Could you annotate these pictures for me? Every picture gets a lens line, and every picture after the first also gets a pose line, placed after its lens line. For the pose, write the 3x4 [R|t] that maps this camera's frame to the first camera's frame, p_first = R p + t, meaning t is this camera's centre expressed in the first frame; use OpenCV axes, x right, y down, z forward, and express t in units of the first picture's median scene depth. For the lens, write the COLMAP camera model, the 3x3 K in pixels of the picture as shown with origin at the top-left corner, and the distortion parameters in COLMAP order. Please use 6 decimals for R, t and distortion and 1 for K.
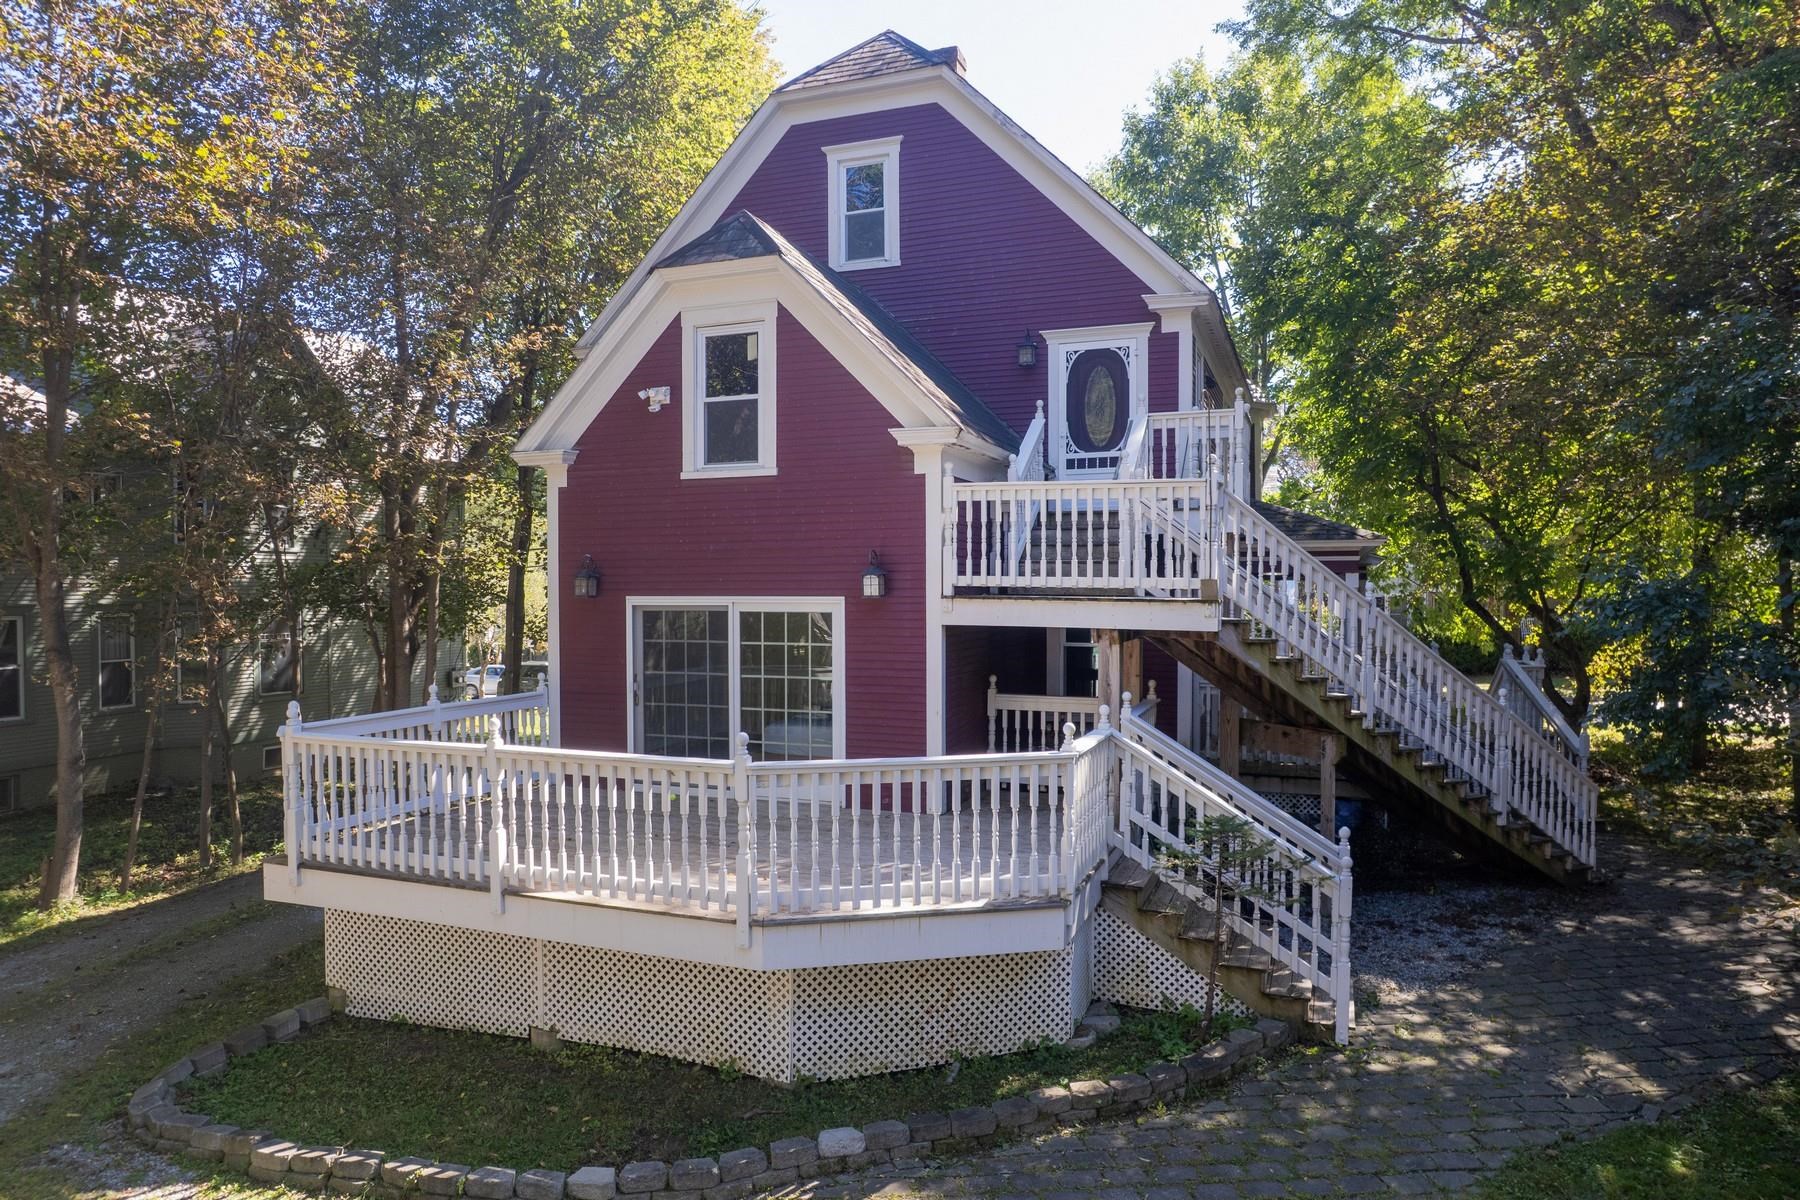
lens RADIAL K [[1101.3, 0, 900.0], [0, 1101.3, 600.0], [0, 0, 1]] dist [0.000147, 0.000184]
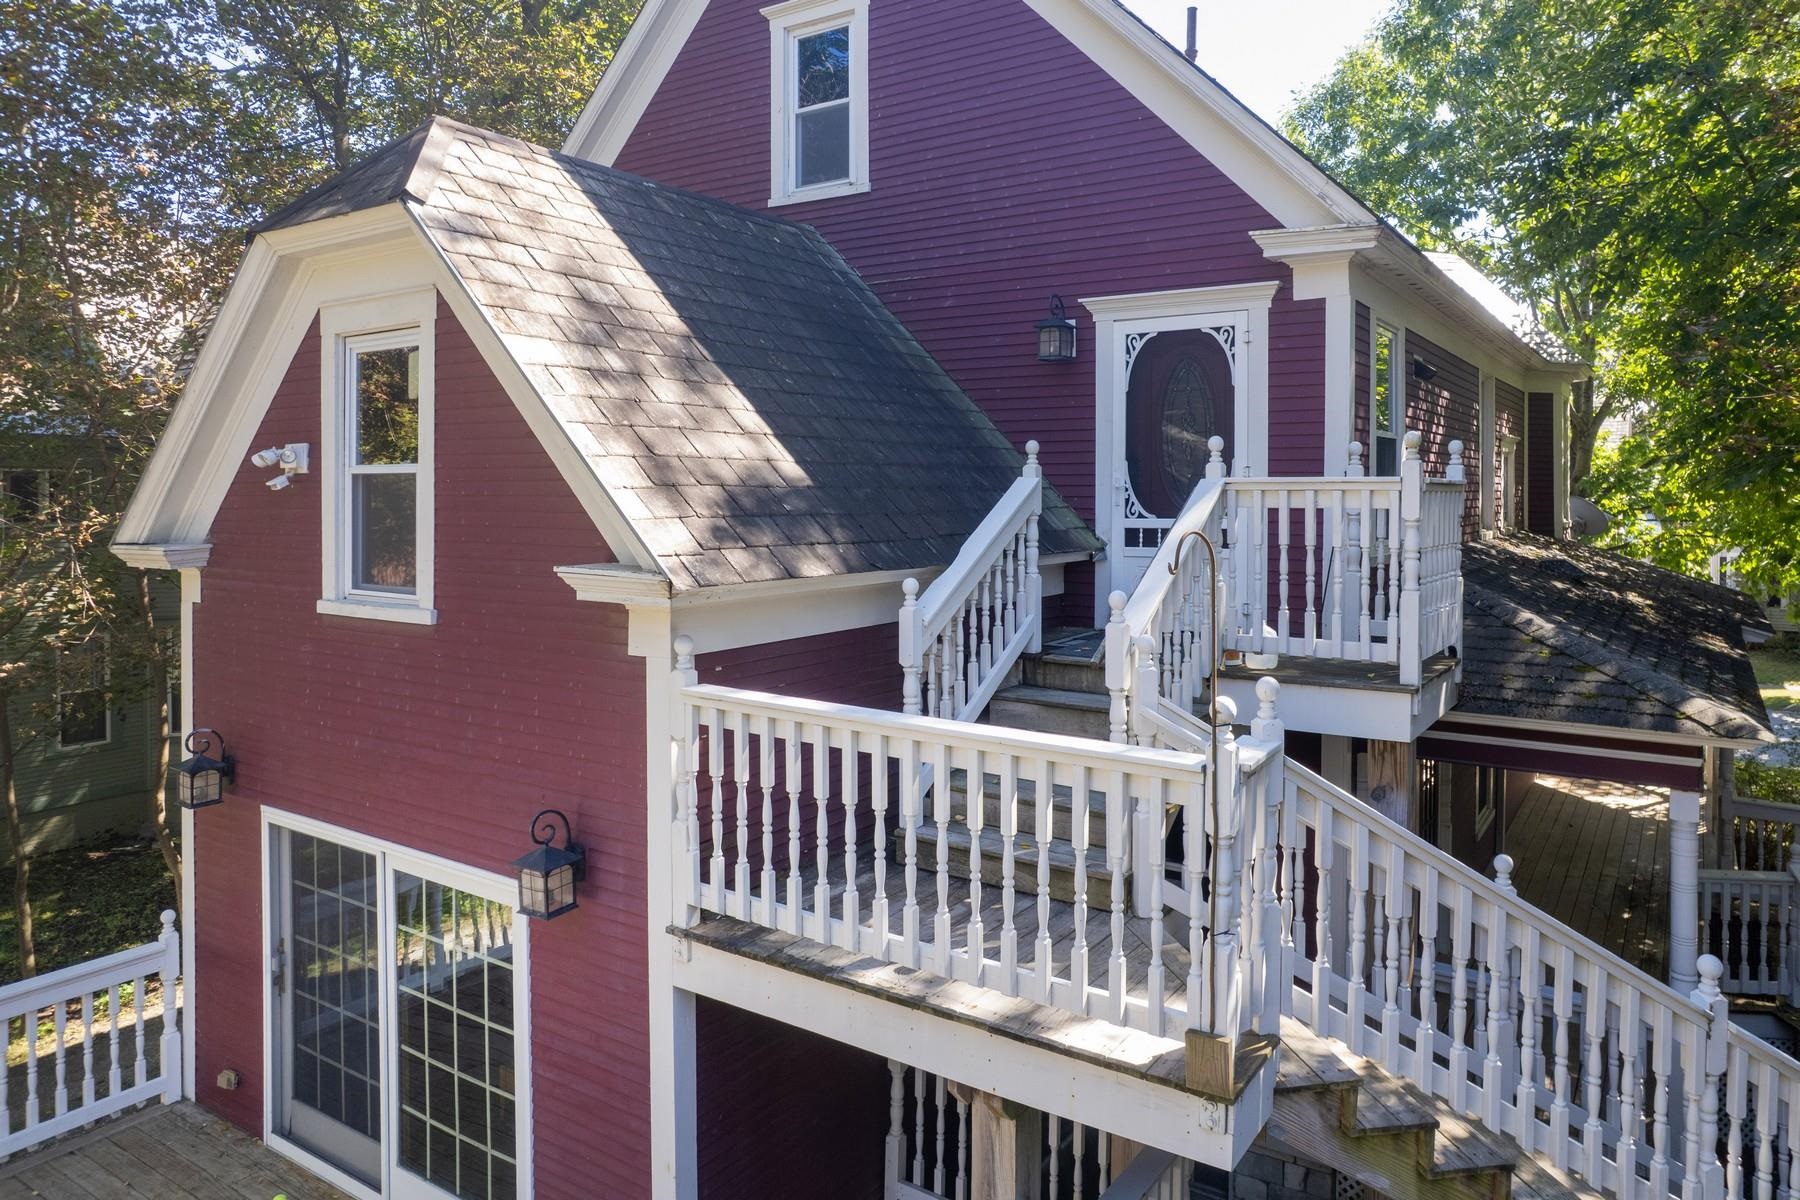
lens RADIAL K [[1241.3, 0, 902.9], [0, 1241.3, 514.3], [0, 0, 1]] dist [-0.000776, 0.002312]
pose [[0.977603, 0.007460, -0.210327, 0.212795], [-0.012498, 0.999666, -0.022635, -0.146441], [0.210087, 0.024757, 0.977369, 0.450044]]
